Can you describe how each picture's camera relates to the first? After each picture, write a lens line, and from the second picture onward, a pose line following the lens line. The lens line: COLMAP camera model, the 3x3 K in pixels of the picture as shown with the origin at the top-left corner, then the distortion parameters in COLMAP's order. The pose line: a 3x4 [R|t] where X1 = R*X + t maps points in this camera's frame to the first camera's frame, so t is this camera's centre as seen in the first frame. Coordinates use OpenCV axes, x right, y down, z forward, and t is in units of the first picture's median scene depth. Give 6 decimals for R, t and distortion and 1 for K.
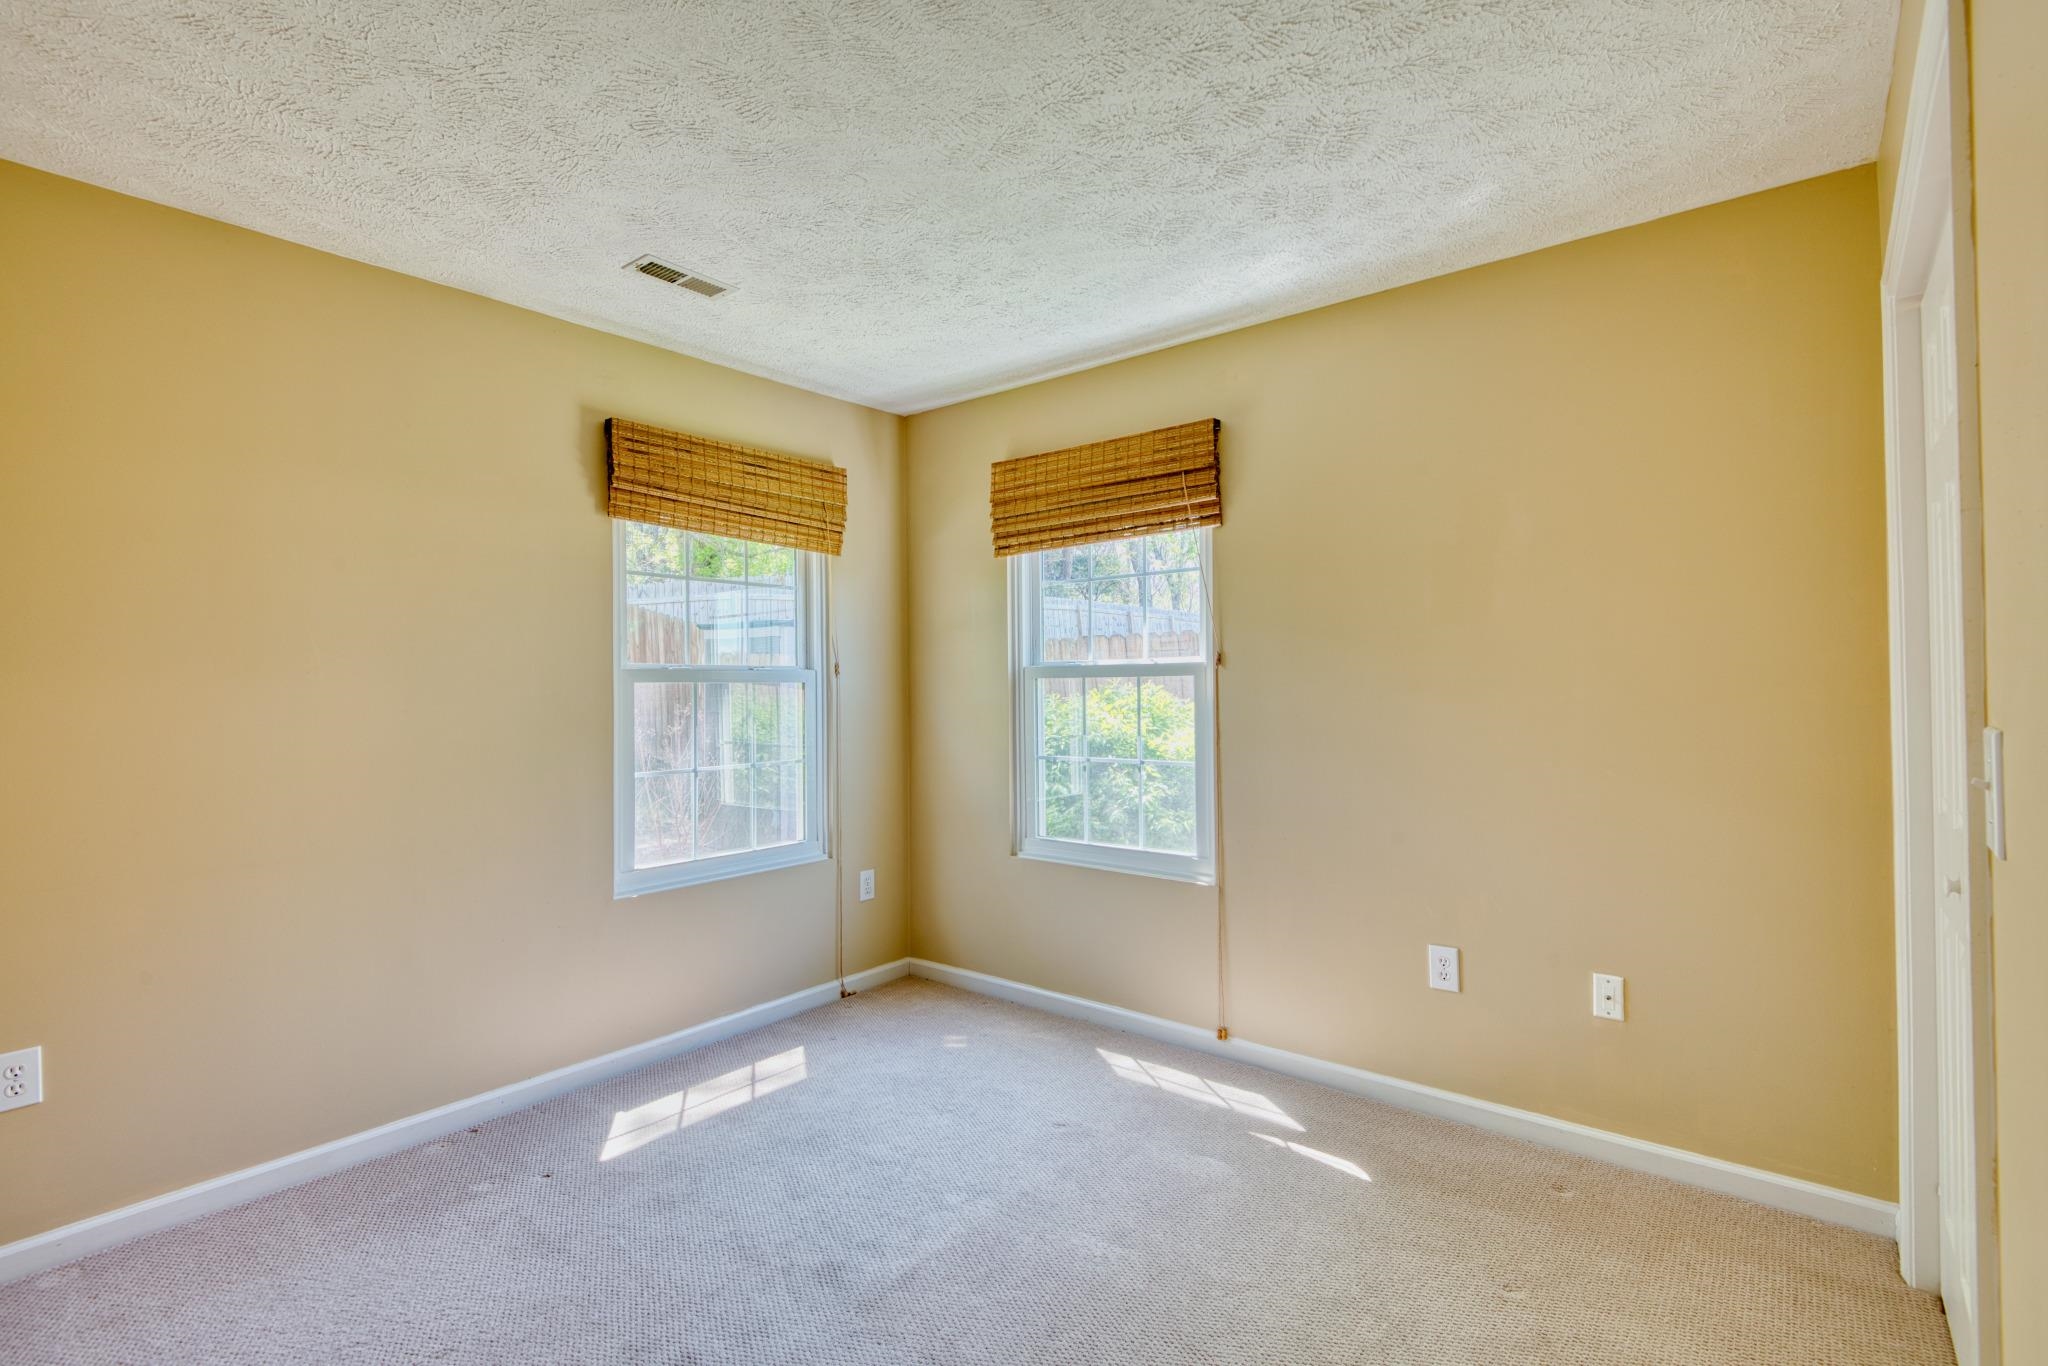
lens RADIAL K [[918.5, 0, 1024.0], [0, 918.5, 683.0], [0, 0, 1]] dist [-0.001704, -0.000392]
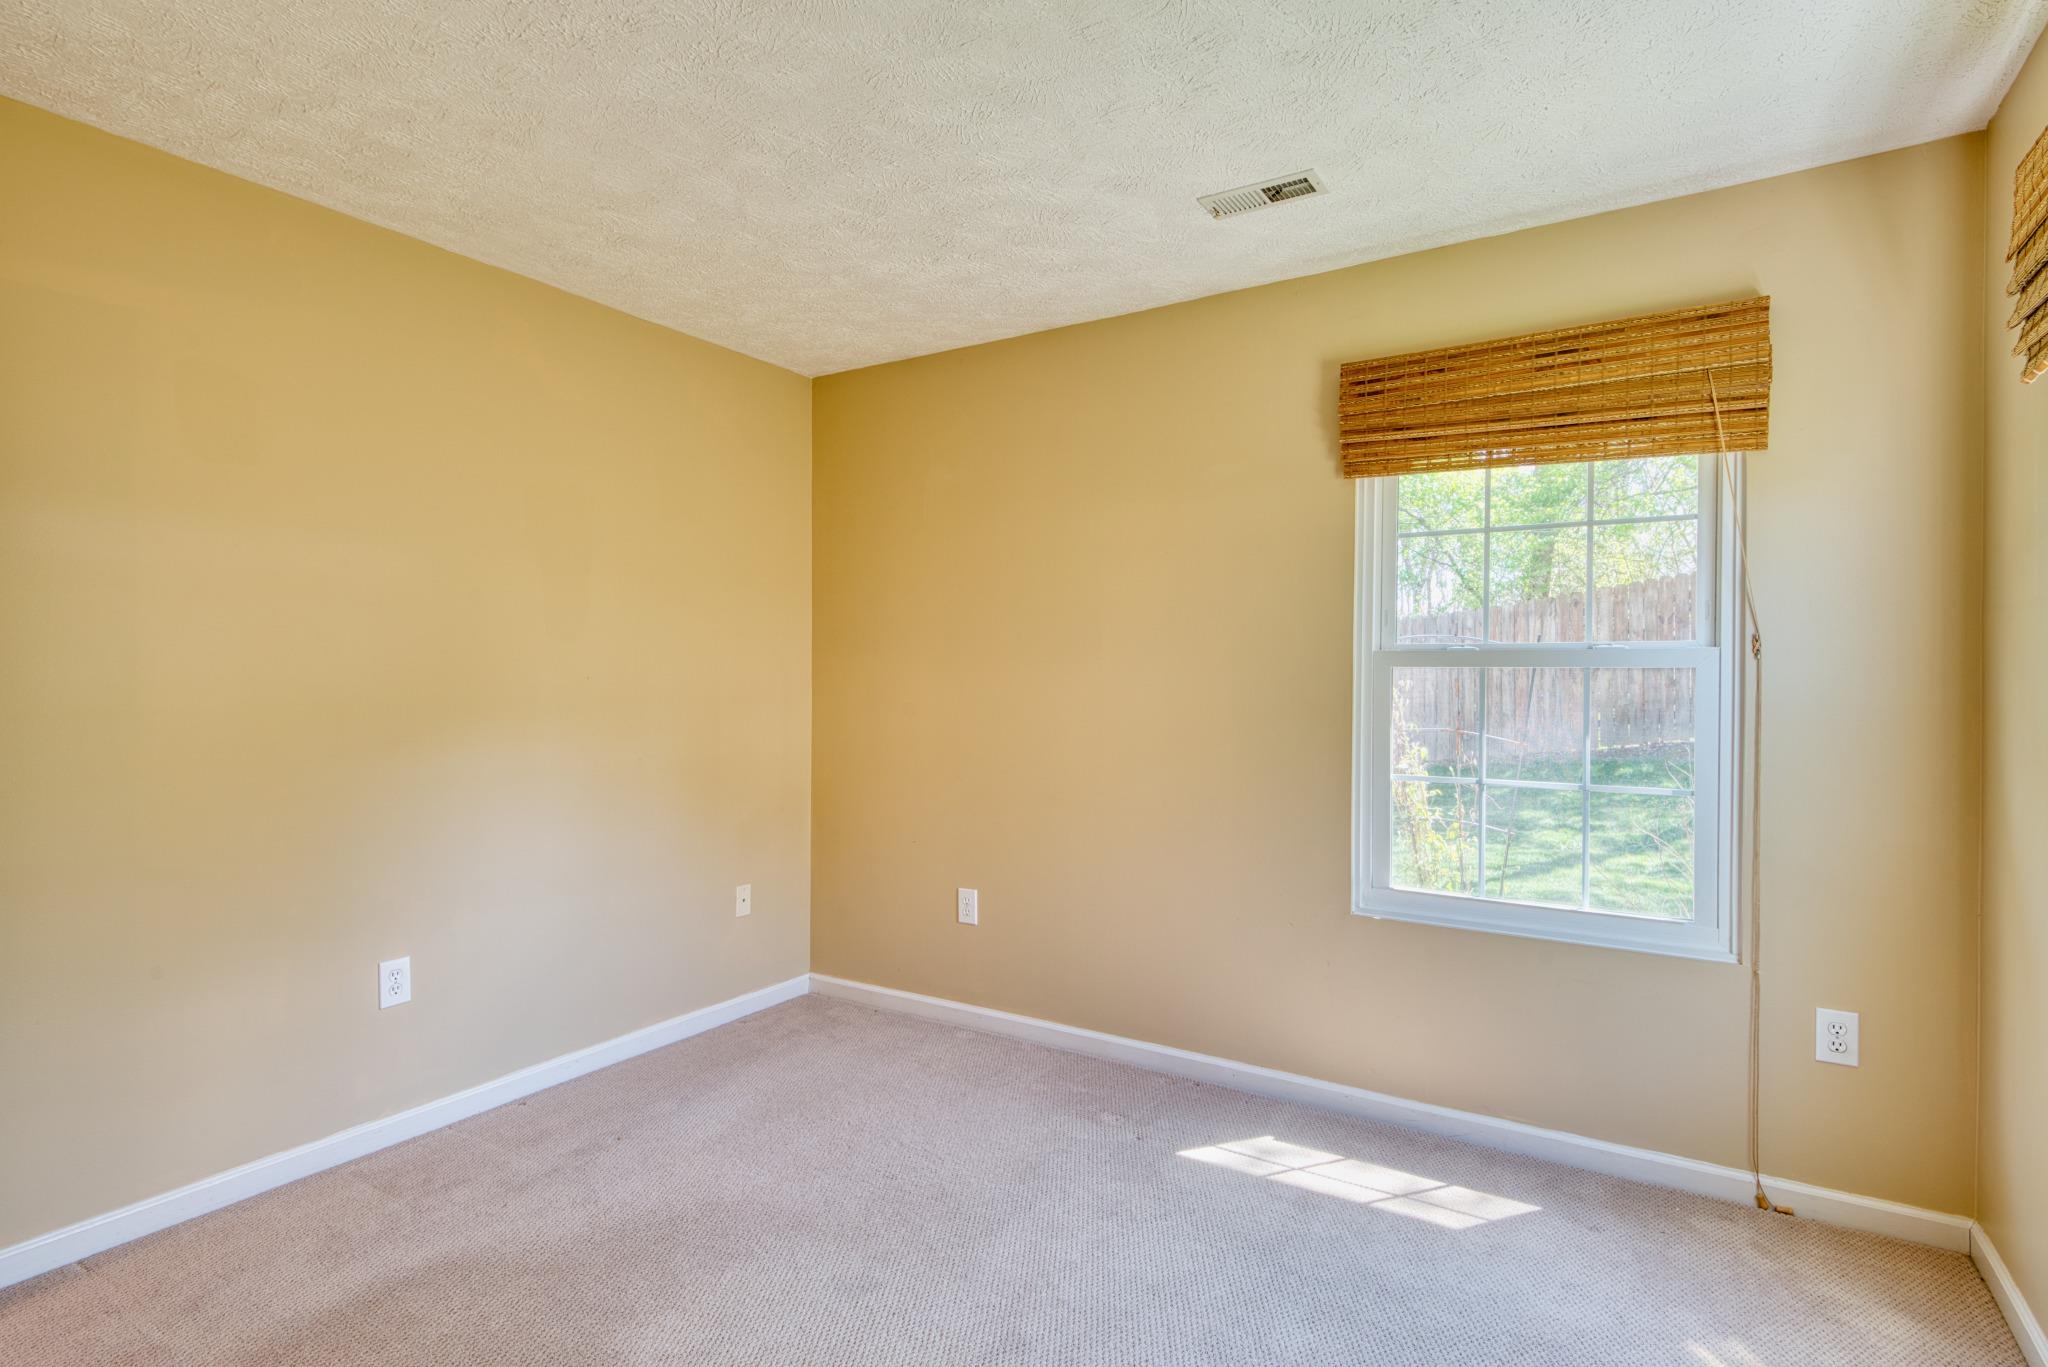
lens RADIAL K [[1037.3, 0, 1024.0], [0, 1037.3, 683.5], [0, 0, 1]] dist [0.004093, 0.000143]
pose [[0.121479, 0.015246, -0.992477, 0.448572], [-0.004630, 0.999880, 0.014793, 0.002503], [0.992583, 0.002798, 0.121535, 0.515597]]
